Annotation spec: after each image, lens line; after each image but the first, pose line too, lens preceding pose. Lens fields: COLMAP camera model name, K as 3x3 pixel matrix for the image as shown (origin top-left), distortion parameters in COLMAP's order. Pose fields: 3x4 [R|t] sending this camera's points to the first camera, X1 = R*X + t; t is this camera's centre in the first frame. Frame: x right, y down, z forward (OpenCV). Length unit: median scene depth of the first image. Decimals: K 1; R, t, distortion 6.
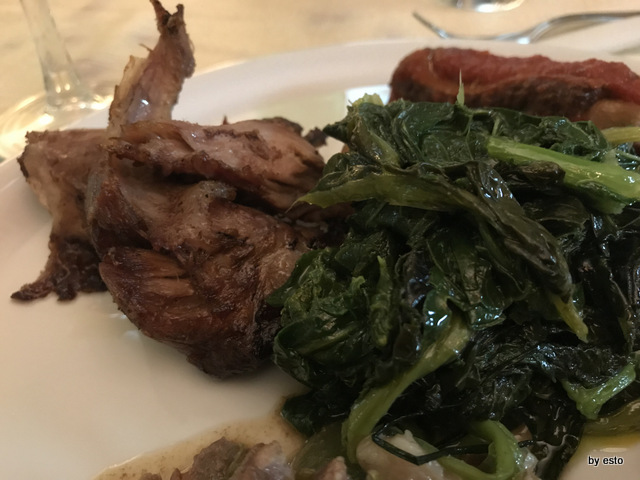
lens RADIAL K [[526.9, 0, 318.5], [0, 526.9, 240.9], [0, 0, 1]] dist [-0.004752, -0.003014]
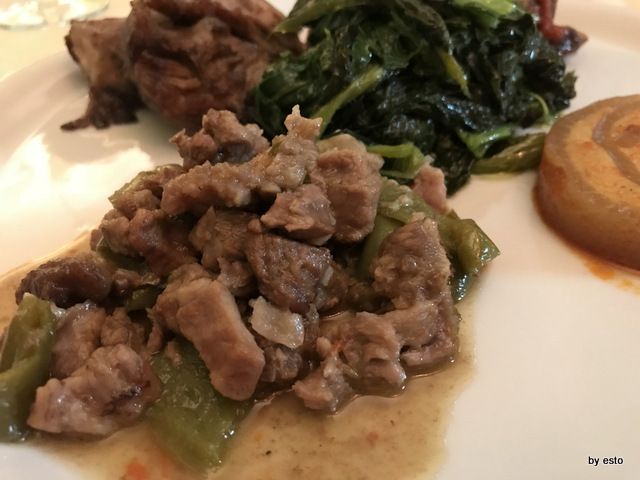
lens RADIAL K [[526.9, 0, 321.3], [0, 526.9, 239.1], [0, 0, 1]] dist [-0.004752, -0.003014]
pose [[0.999689, -0.016713, 0.018515, 0.055099], [0.018216, 0.996278, -0.084248, 0.639013], [-0.017038, 0.084559, 0.996273, -0.388060]]
